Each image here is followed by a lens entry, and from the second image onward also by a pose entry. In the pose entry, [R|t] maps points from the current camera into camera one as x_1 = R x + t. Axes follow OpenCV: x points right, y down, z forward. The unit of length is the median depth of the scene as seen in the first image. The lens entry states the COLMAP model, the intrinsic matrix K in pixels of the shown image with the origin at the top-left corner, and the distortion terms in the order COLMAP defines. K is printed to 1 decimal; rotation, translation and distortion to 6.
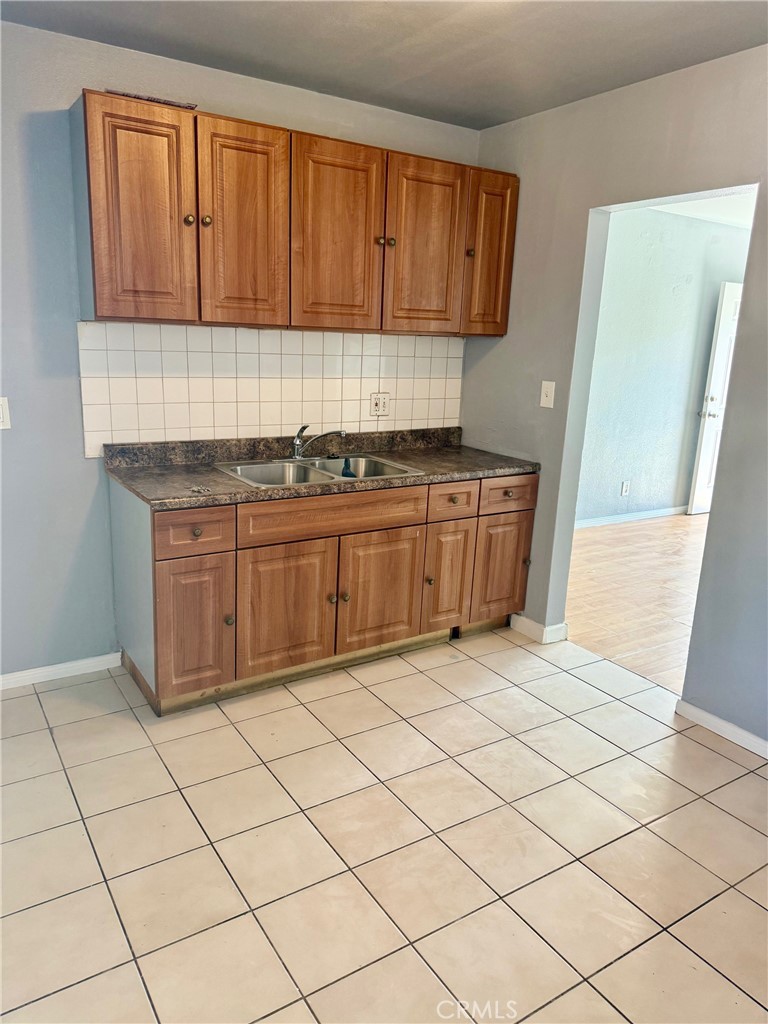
lens RADIAL K [[729.3, 0, 381.6], [0, 729.3, 512.8], [0, 0, 1]] dist [0.104943, -0.153880]
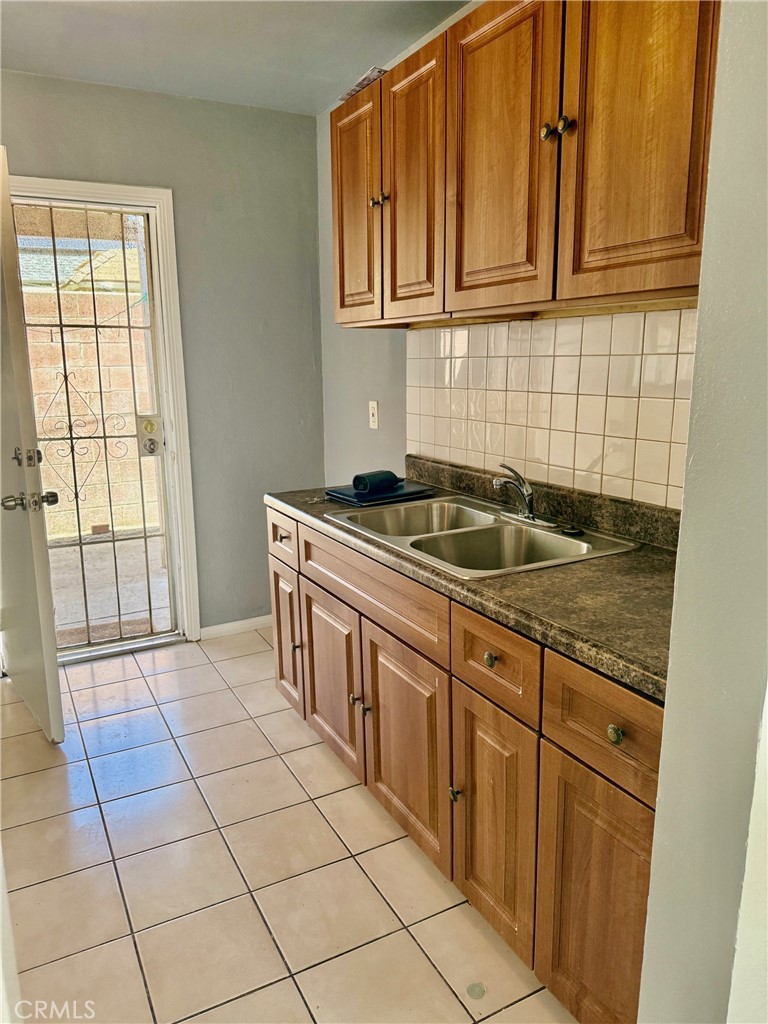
lens RADIAL K [[729.3, 0, 381.6], [0, 729.3, 512.8], [0, 0, 1]] dist [0.104943, -0.153880]
pose [[-0.099267, 0.167530, -0.980857, 0.573921], [-0.237148, 0.953339, 0.186831, -0.181922], [0.966389, 0.251154, -0.054906, 0.986681]]
